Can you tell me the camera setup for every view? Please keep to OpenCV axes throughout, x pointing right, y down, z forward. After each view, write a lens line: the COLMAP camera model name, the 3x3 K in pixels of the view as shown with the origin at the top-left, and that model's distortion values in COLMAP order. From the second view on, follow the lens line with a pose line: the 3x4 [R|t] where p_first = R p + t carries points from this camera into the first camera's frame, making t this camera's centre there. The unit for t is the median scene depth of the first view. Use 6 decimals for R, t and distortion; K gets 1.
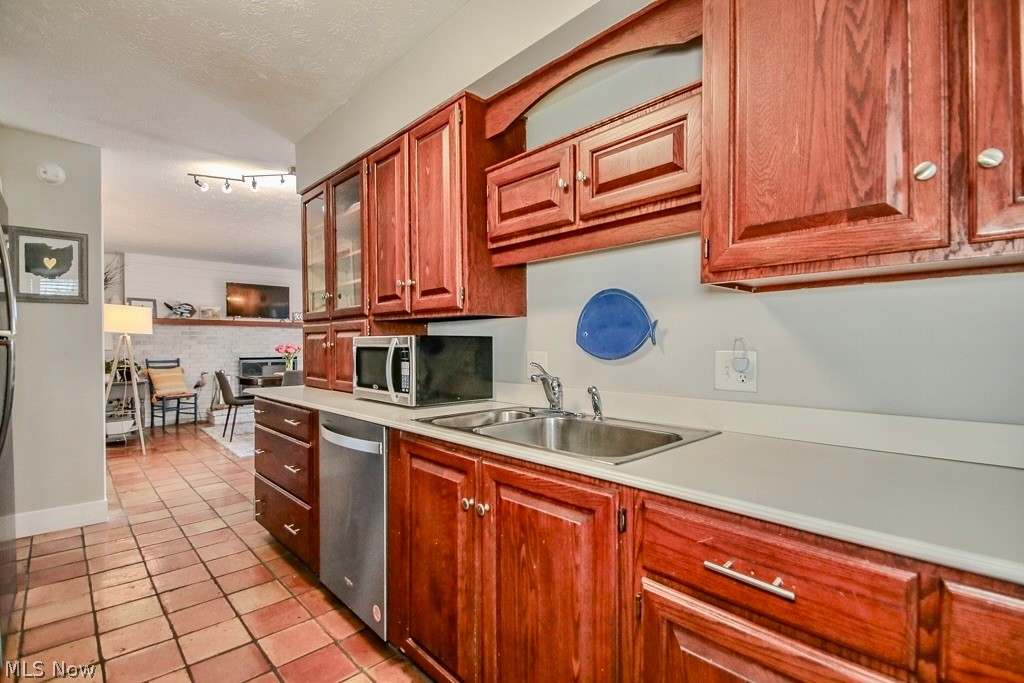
lens RADIAL K [[483.9, 0, 512.5], [0, 483.9, 346.7], [0, 0, 1]] dist [0.005835, -0.007730]
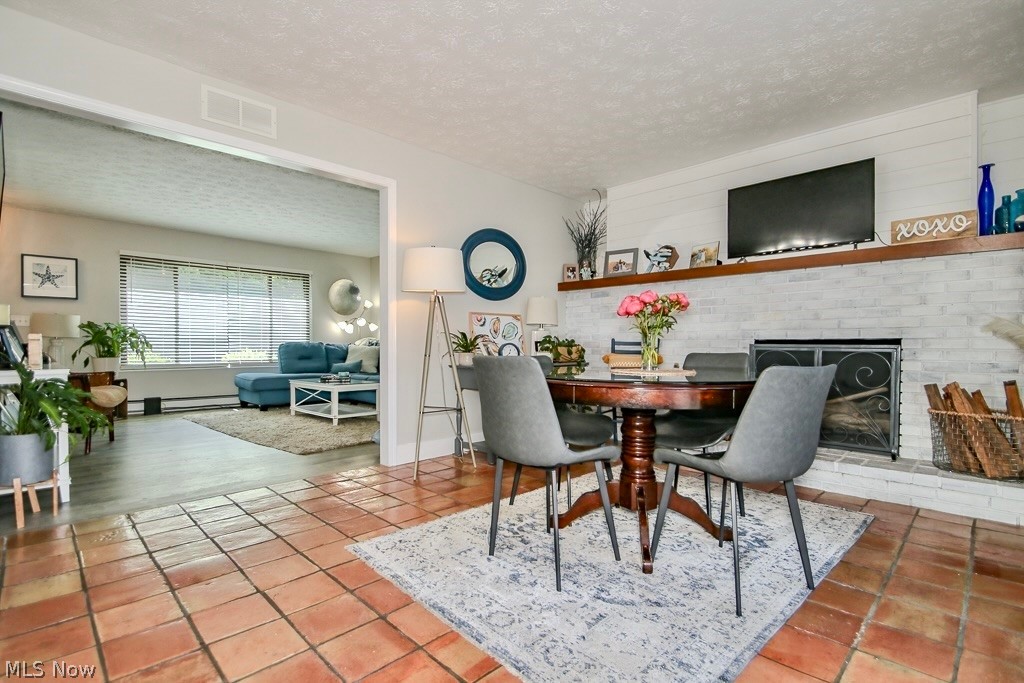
lens RADIAL K [[483.9, 0, 513.5], [0, 483.9, 349.4], [0, 0, 1]] dist [0.005835, -0.007730]
pose [[0.029848, 0.017240, -0.999406, -0.094766], [-0.003125, 0.999848, 0.017154, 0.028202], [0.999550, 0.002611, 0.029898, 0.825641]]
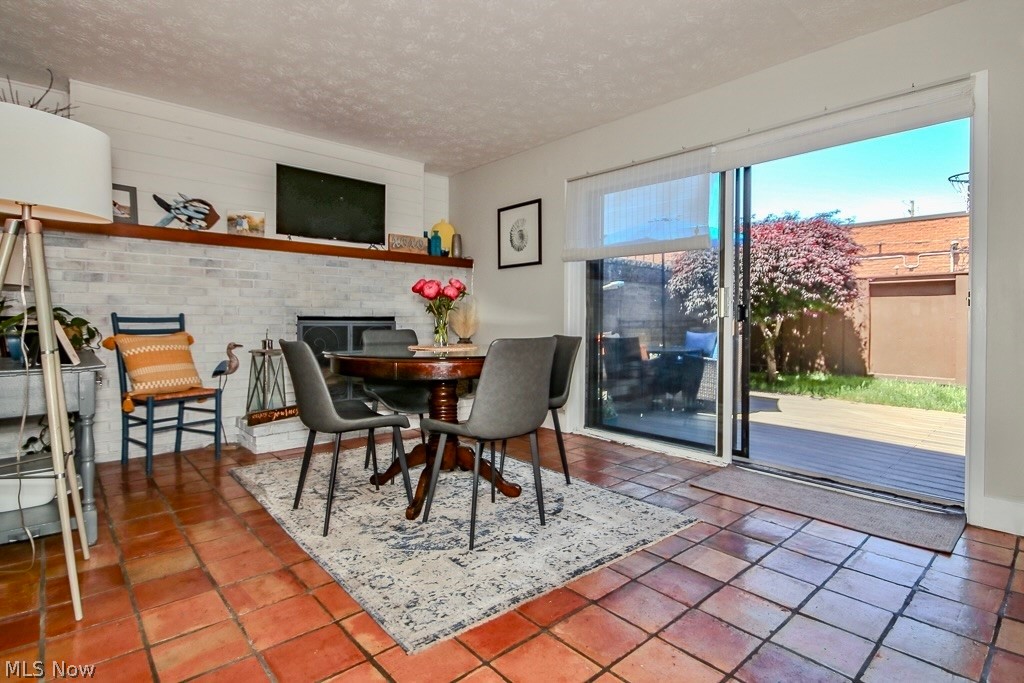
lens RADIAL K [[512.3, 0, 508.1], [0, 512.3, 317.9], [0, 0, 1]] dist [-0.002482, -0.000613]
pose [[0.999705, 0.010945, -0.021695, -0.368925], [-0.010982, 0.999938, -0.001586, 0.025962], [0.021676, 0.001824, 0.999763, 0.519365]]
